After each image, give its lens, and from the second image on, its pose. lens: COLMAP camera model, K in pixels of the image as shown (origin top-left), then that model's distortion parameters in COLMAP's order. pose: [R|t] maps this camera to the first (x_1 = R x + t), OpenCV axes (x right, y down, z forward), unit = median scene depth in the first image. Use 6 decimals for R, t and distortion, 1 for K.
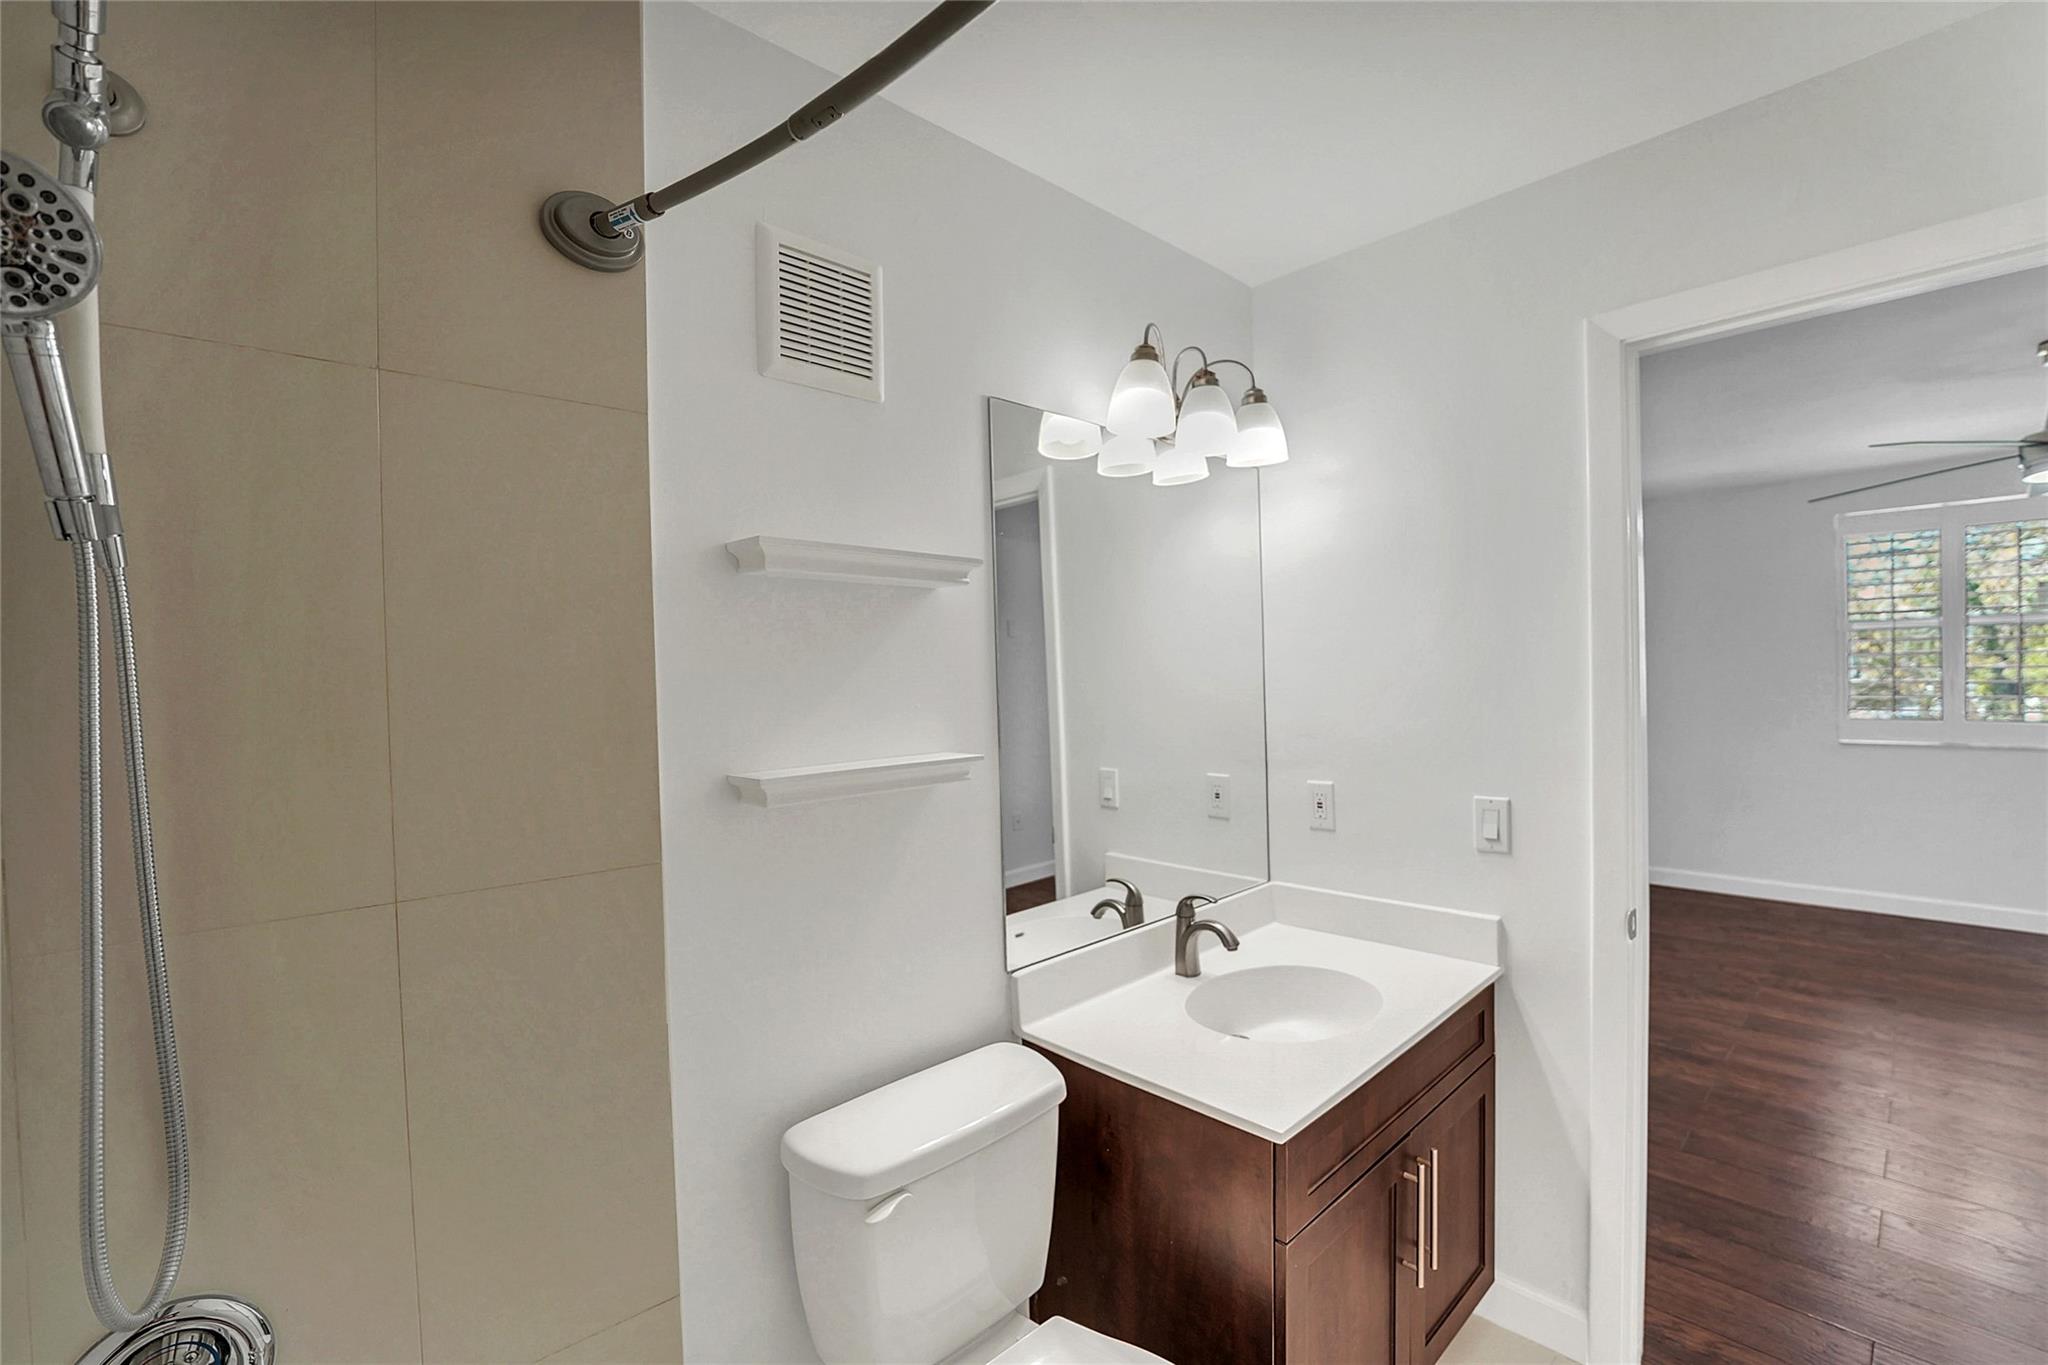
lens RADIAL K [[897.0, 0, 1022.8], [0, 897.0, 690.7], [0, 0, 1]] dist [-0.027838, -0.000225]
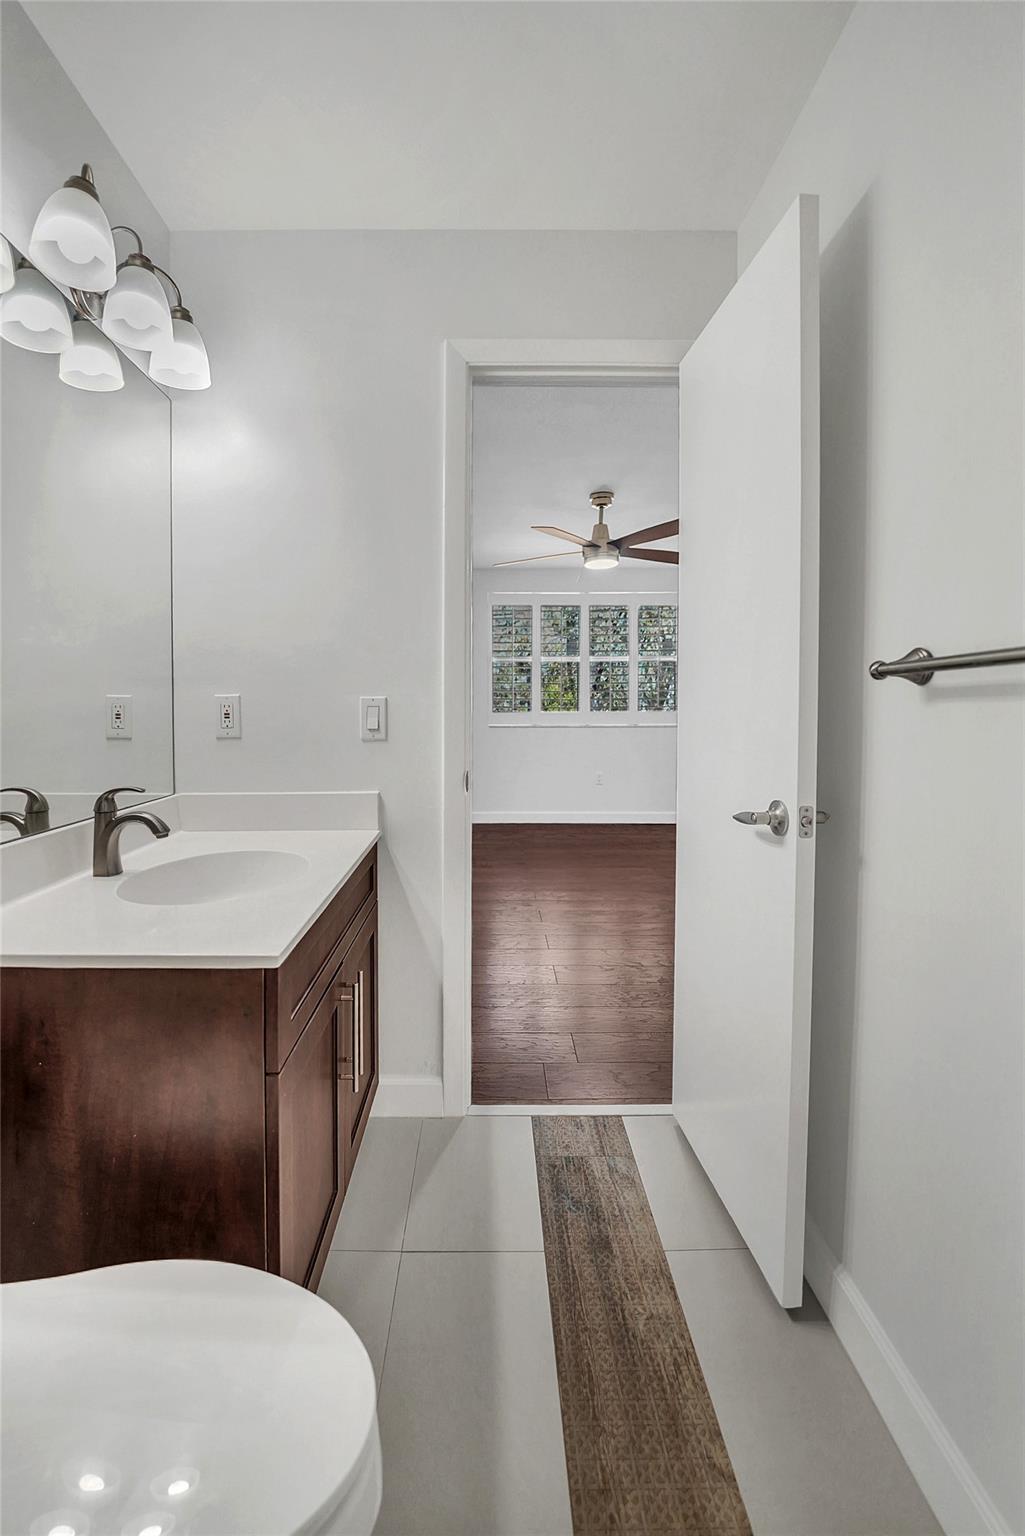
lens RADIAL K [[683.0, 0, 507.7], [0, 683.0, 710.3], [0, 0, 1]] dist [-0.016039, -0.000243]
pose [[0.674342, 0.016872, 0.738226, -0.063890], [0.002980, 0.999669, -0.025570, 0.166522], [-0.738413, 0.019443, 0.674068, 0.203238]]
